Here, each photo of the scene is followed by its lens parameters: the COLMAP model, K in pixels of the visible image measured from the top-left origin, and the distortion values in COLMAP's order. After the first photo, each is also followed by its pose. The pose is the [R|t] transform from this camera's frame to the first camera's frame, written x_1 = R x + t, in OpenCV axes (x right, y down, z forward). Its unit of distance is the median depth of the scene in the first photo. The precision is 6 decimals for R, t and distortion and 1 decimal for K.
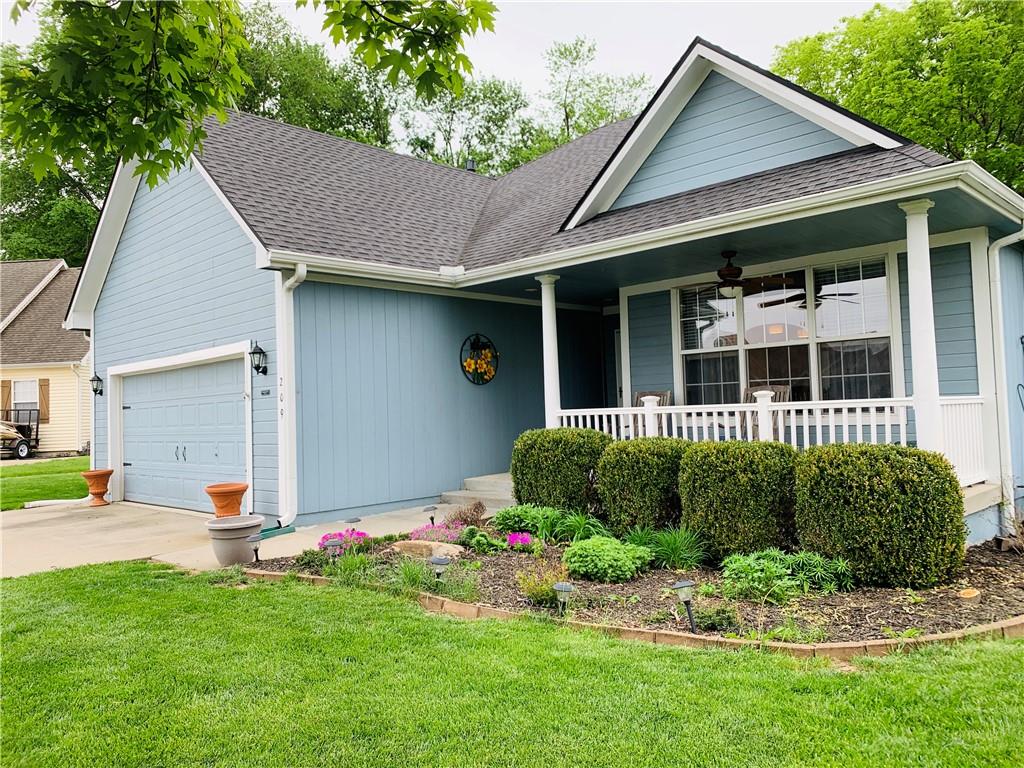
lens RADIAL K [[791.5, 0, 517.7], [0, 791.5, 387.4], [0, 0, 1]] dist [-0.012294, -0.019624]
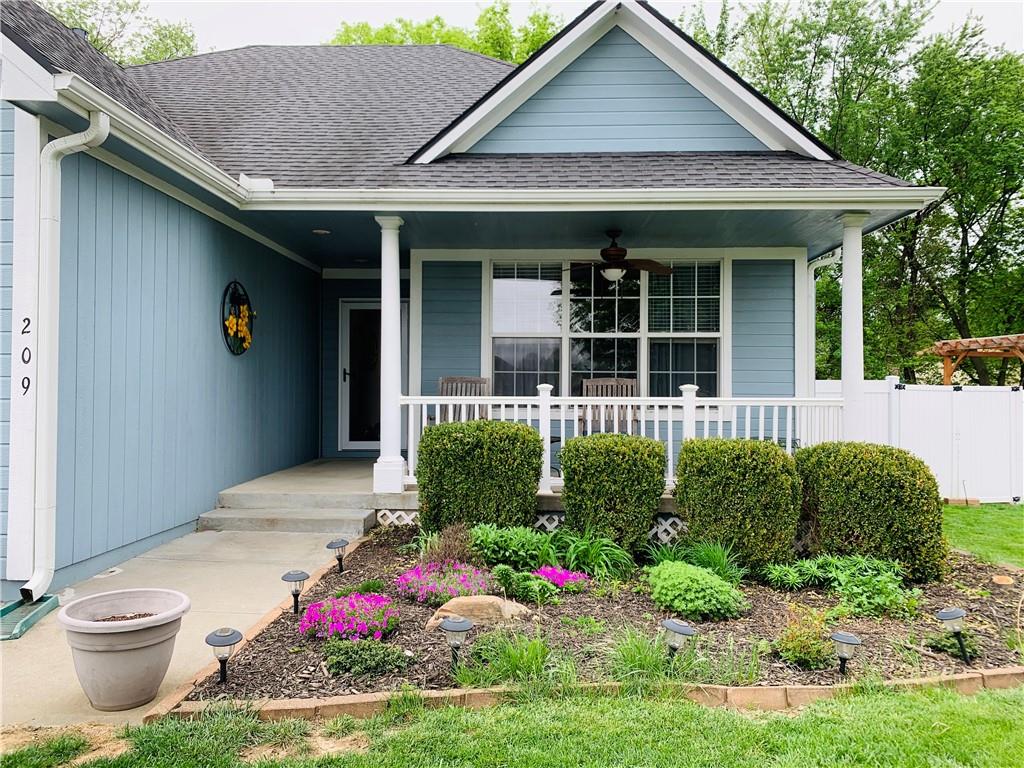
lens RADIAL K [[791.5, 0, 514.7], [0, 791.5, 378.6], [0, 0, 1]] dist [-0.012294, -0.019624]
pose [[0.734581, 0.050120, 0.676667, -0.410975], [-0.050829, 0.998531, -0.018781, 0.021814], [-0.676614, -0.020599, 0.736049, 0.391570]]
